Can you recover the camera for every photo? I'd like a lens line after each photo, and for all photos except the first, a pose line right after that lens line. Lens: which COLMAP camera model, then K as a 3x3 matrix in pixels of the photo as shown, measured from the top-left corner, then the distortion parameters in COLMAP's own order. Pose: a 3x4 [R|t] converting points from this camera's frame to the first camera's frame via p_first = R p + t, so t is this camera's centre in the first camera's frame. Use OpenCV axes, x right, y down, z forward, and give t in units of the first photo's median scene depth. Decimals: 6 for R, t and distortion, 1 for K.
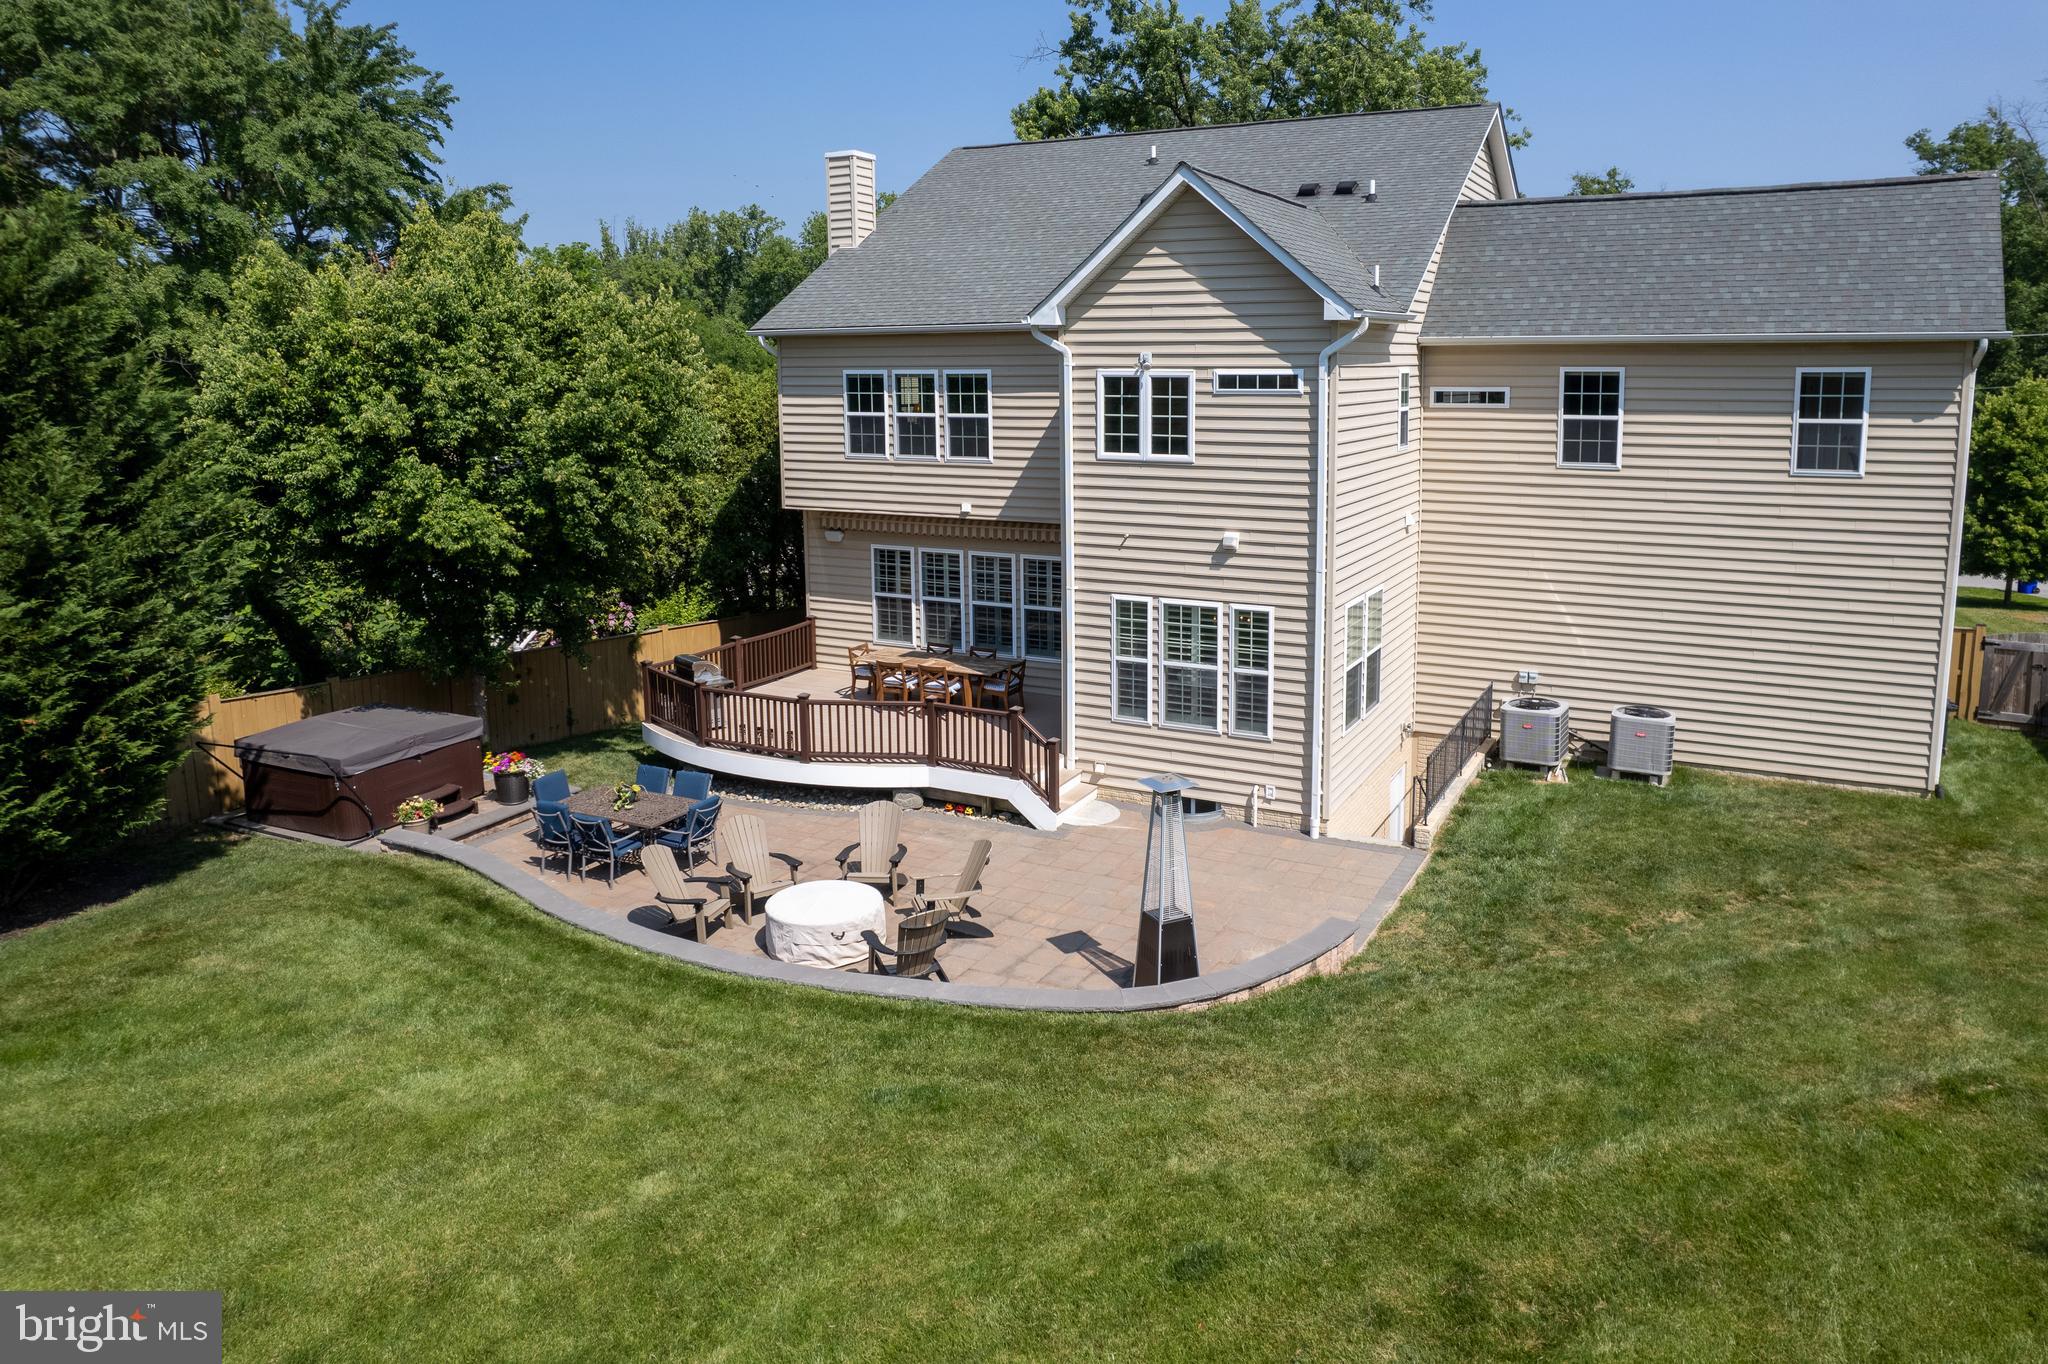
lens RADIAL K [[1367.3, 0, 1084.6], [0, 1367.3, 551.6], [0, 0, 1]] dist [-0.027174, 0.001484]
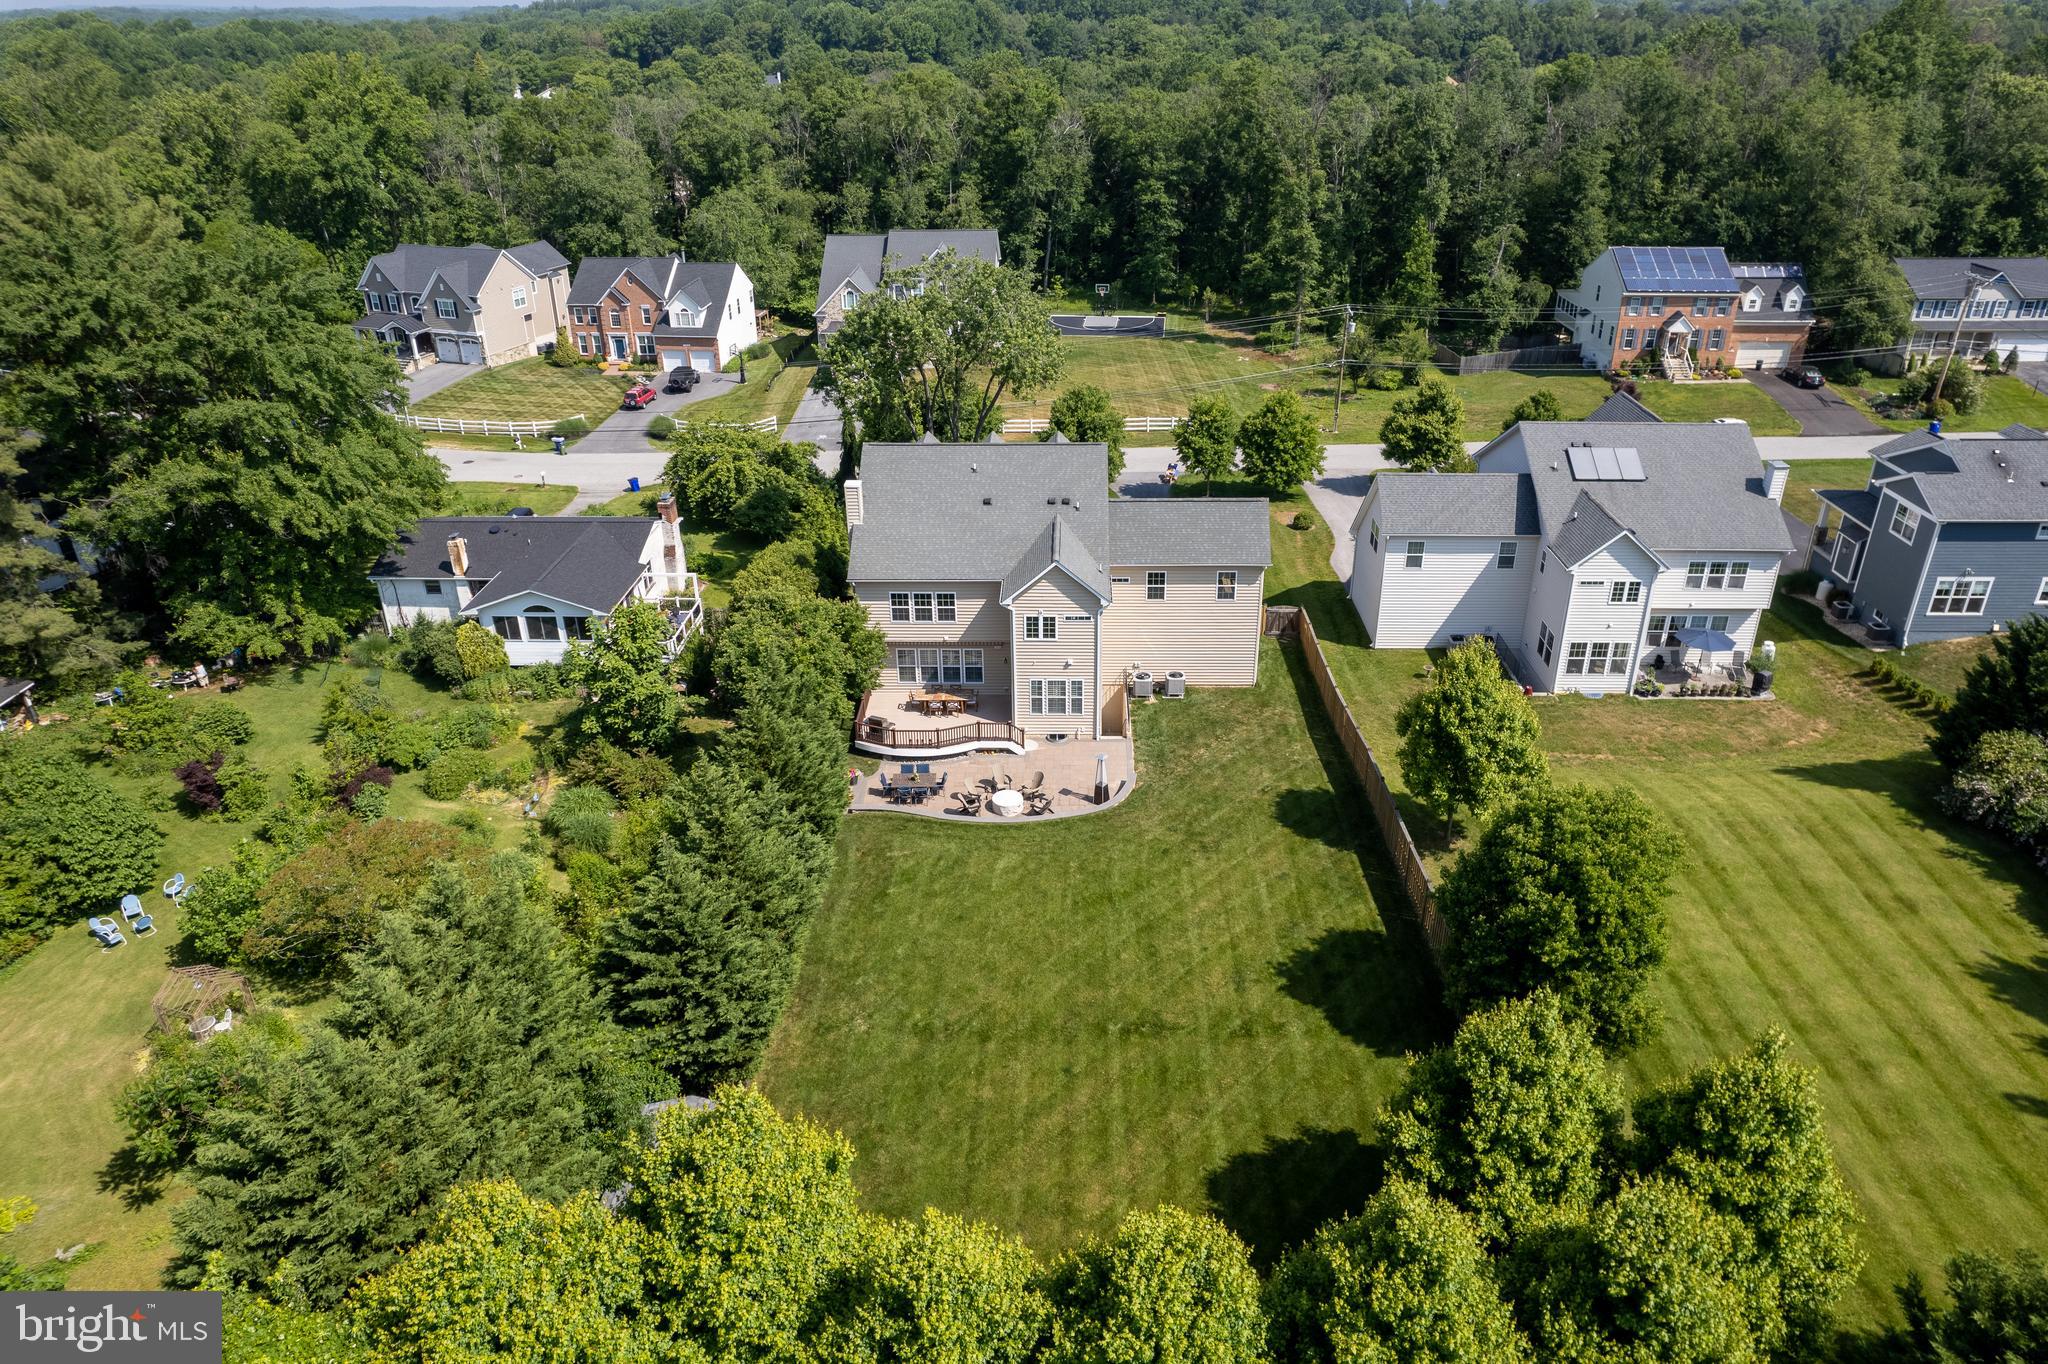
lens RADIAL K [[1338.3, 0, 1042.9], [0, 1338.3, 682.7], [0, 0, 1]] dist [-0.050297, 0.038093]
pose [[0.904537, -0.200543, 0.376291, -1.096617], [0.062976, 0.935649, 0.347267, -1.013298], [-0.421719, -0.290418, 0.858959, -1.632026]]
